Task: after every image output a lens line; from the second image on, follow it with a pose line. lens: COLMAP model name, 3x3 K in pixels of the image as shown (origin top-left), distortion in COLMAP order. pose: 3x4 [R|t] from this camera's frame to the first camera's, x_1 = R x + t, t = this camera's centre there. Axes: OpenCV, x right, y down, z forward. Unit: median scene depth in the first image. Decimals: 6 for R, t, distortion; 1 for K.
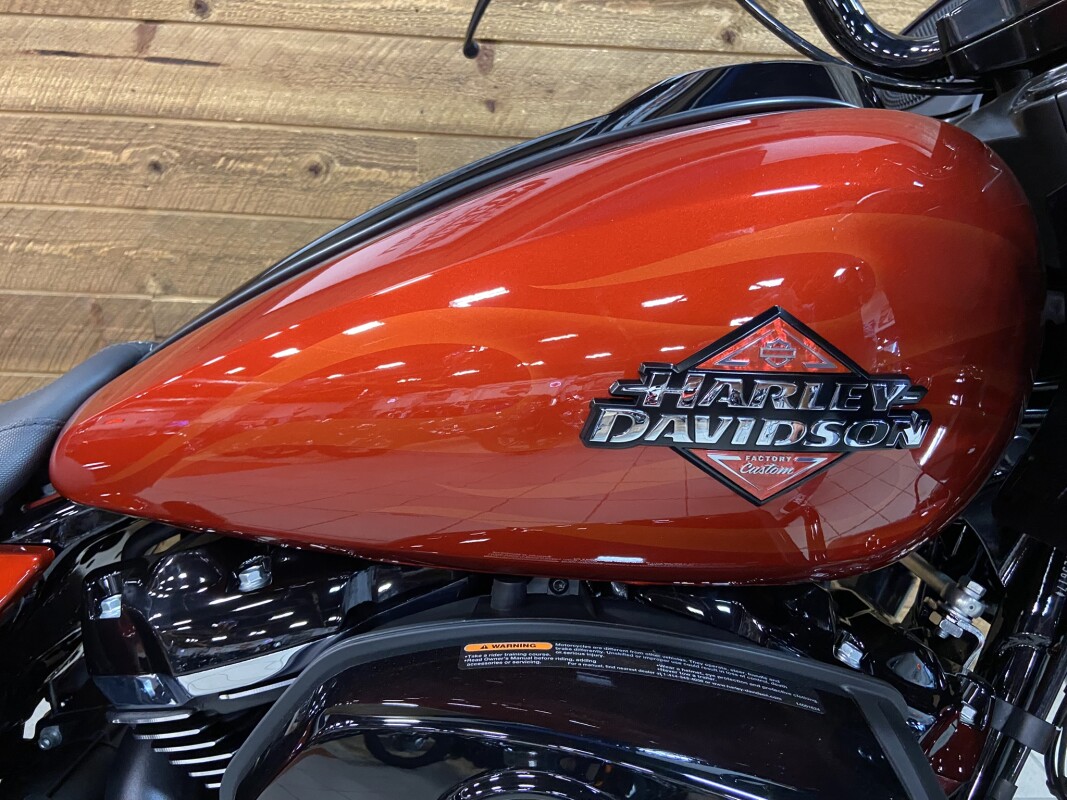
lens RADIAL K [[800.5, 0, 535.2], [0, 800.5, 393.4], [0, 0, 1]] dist [0.067491, -0.085613]
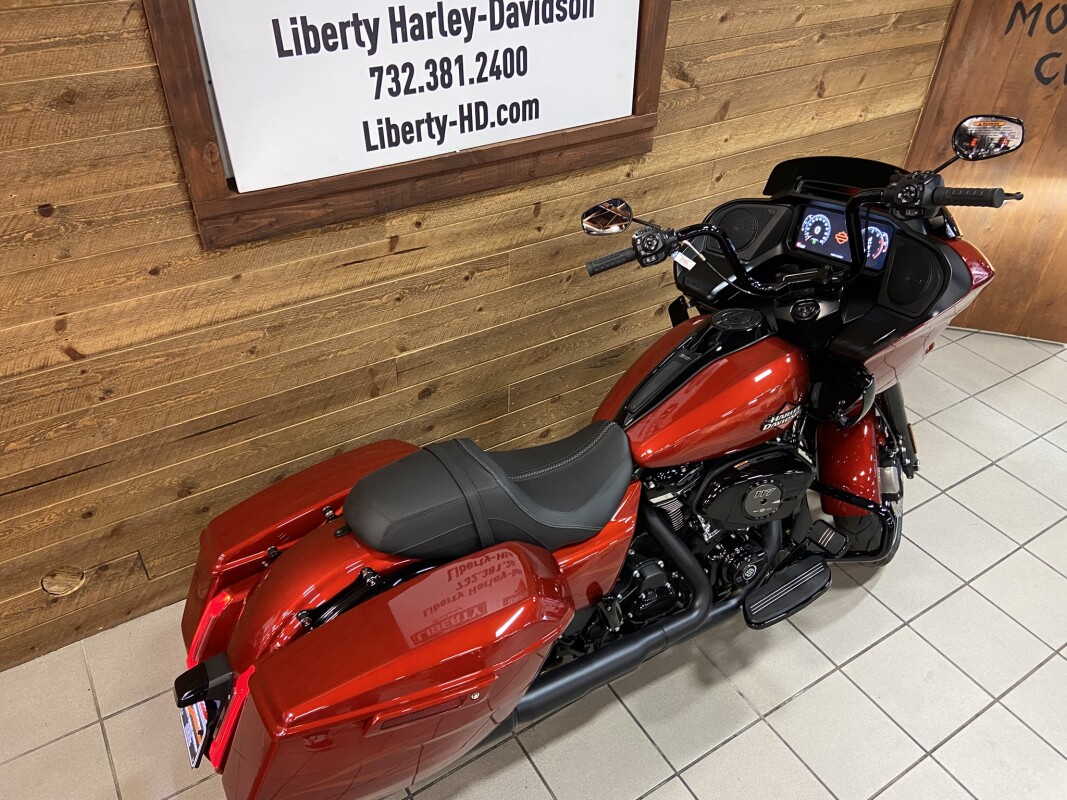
lens RADIAL K [[800.5, 0, 531.5], [0, 800.5, 406.7], [0, 0, 1]] dist [0.067491, -0.085613]
pose [[0.863032, -0.329256, 0.383100, -1.038713], [0.160470, 0.897804, 0.410119, -0.808520], [-0.478983, -0.292470, 0.827670, -0.884500]]
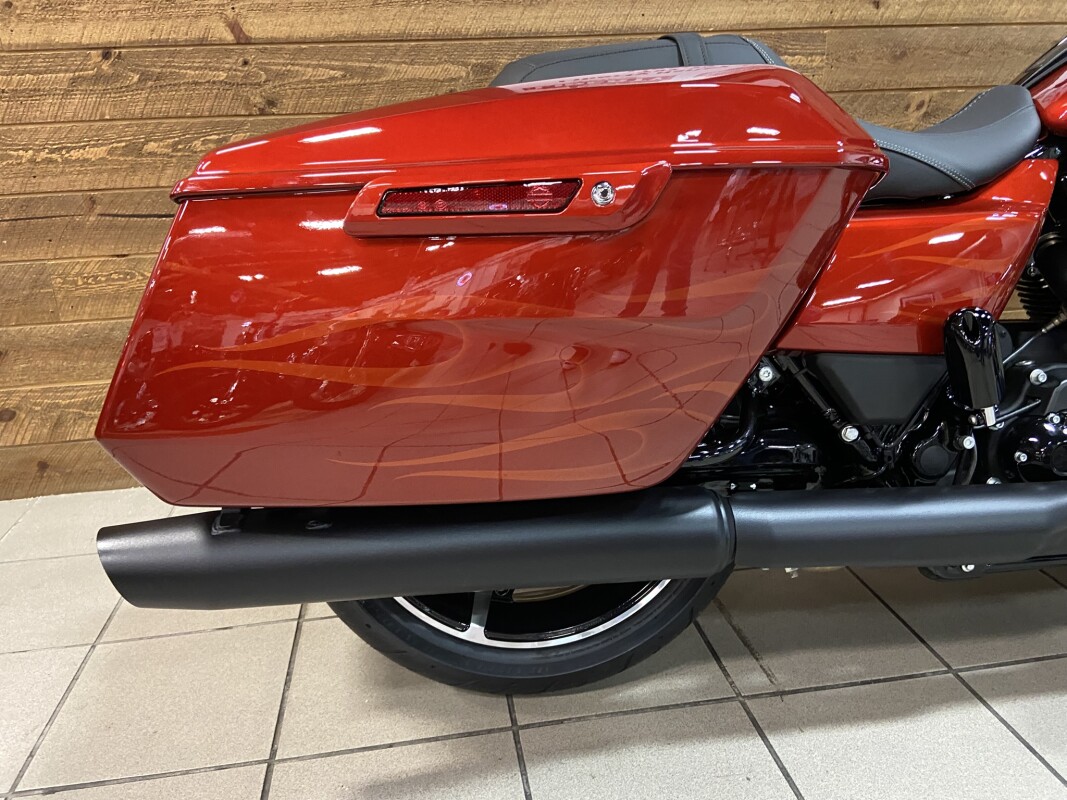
lens RADIAL K [[800.5, 0, 525.8], [0, 800.5, 407.2], [0, 0, 1]] dist [0.067491, -0.085613]
pose [[0.990246, -0.118249, 0.073692, -0.877237], [0.115544, 0.992498, 0.039961, 0.235216], [-0.077865, -0.031056, 0.996480, -0.436704]]
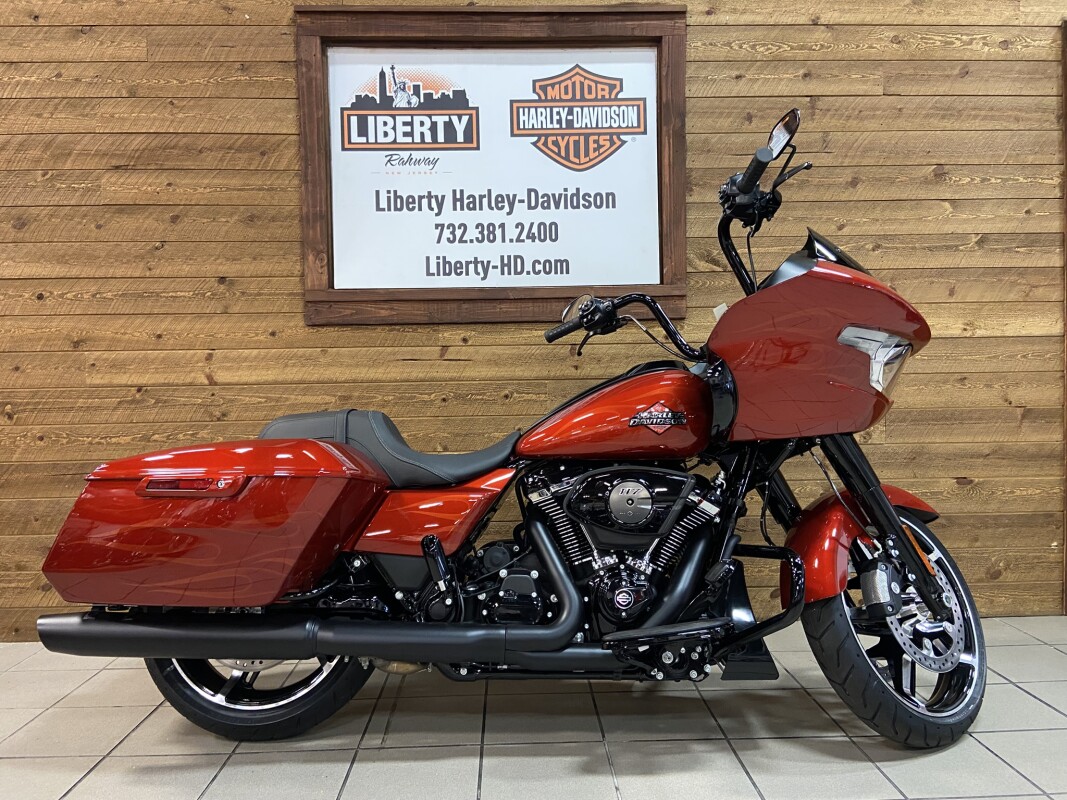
lens RADIAL K [[800.5, 0, 540.3], [0, 800.5, 391.3], [0, 0, 1]] dist [0.067491, -0.085613]
pose [[0.997823, -0.065876, -0.003214, -0.162664], [0.062233, 0.956546, -0.284862, 0.422508], [0.021840, 0.284042, 0.958563, -1.386693]]
